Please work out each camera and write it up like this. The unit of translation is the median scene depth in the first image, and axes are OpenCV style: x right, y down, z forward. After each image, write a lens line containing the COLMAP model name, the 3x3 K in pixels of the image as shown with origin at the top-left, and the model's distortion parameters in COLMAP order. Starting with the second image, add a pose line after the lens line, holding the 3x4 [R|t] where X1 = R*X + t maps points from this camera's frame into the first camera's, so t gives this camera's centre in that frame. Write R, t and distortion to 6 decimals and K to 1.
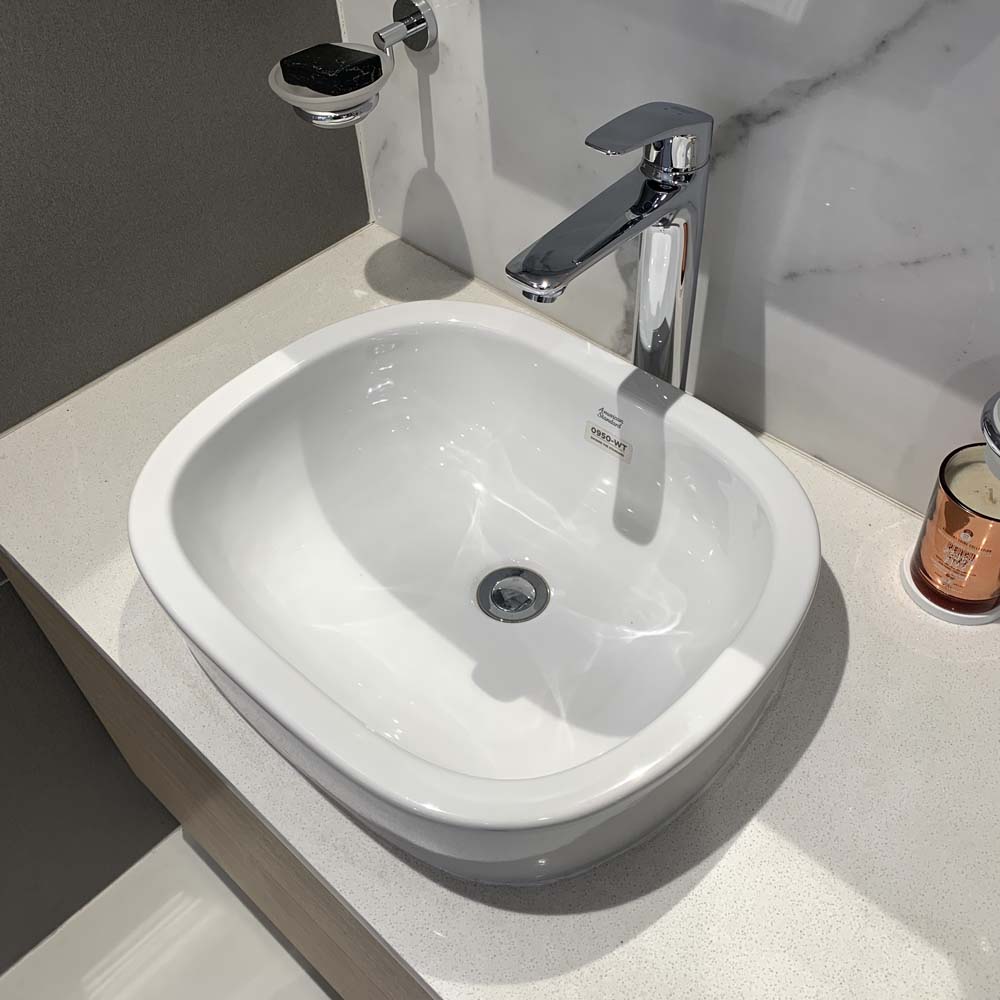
lens RADIAL K [[1043.7, 0, 521.9], [0, 1043.7, 498.6], [0, 0, 1]] dist [0.022654, -0.042601]
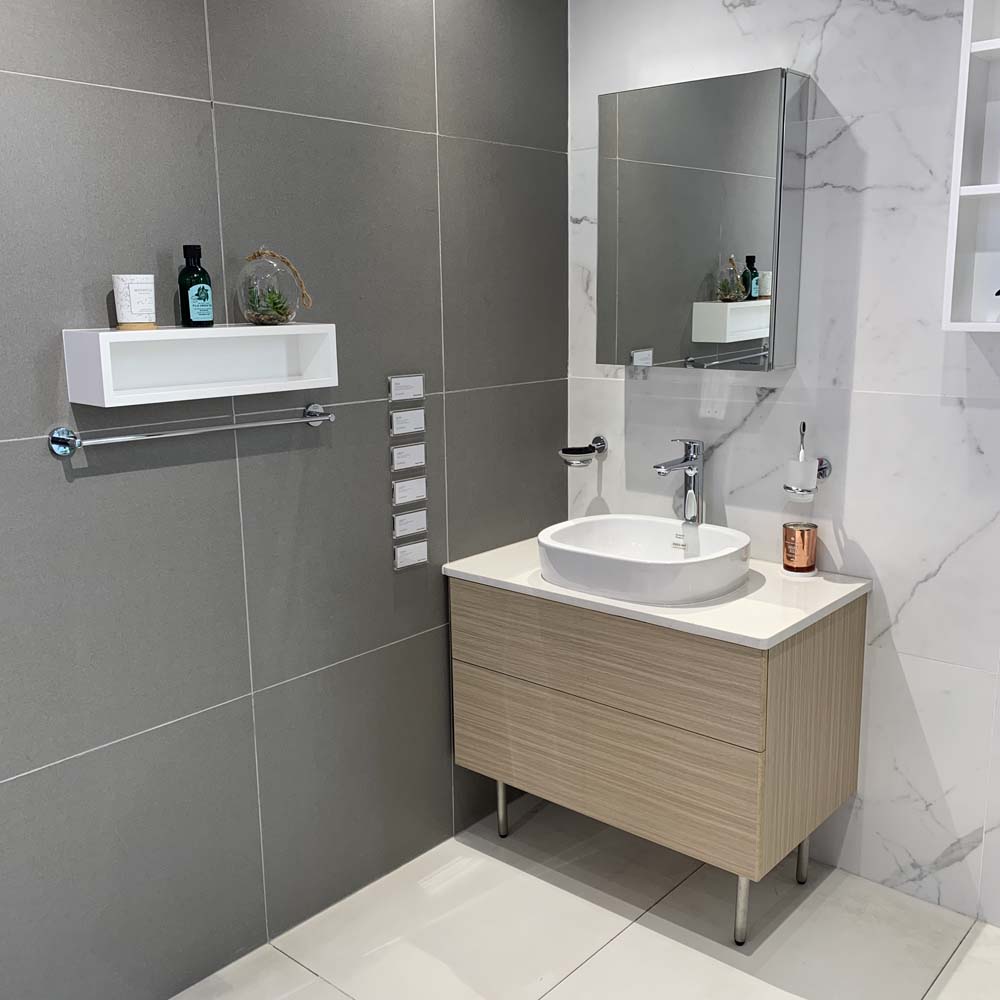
lens RADIAL K [[1035.3, 0, 518.9], [0, 1035.3, 485.0], [0, 0, 1]] dist [0.047719, -0.146772]
pose [[0.998963, 0.010411, 0.044324, -0.533764], [0.018088, 0.802639, -0.596191, 1.640215], [-0.041783, 0.596375, 0.801618, -1.538063]]
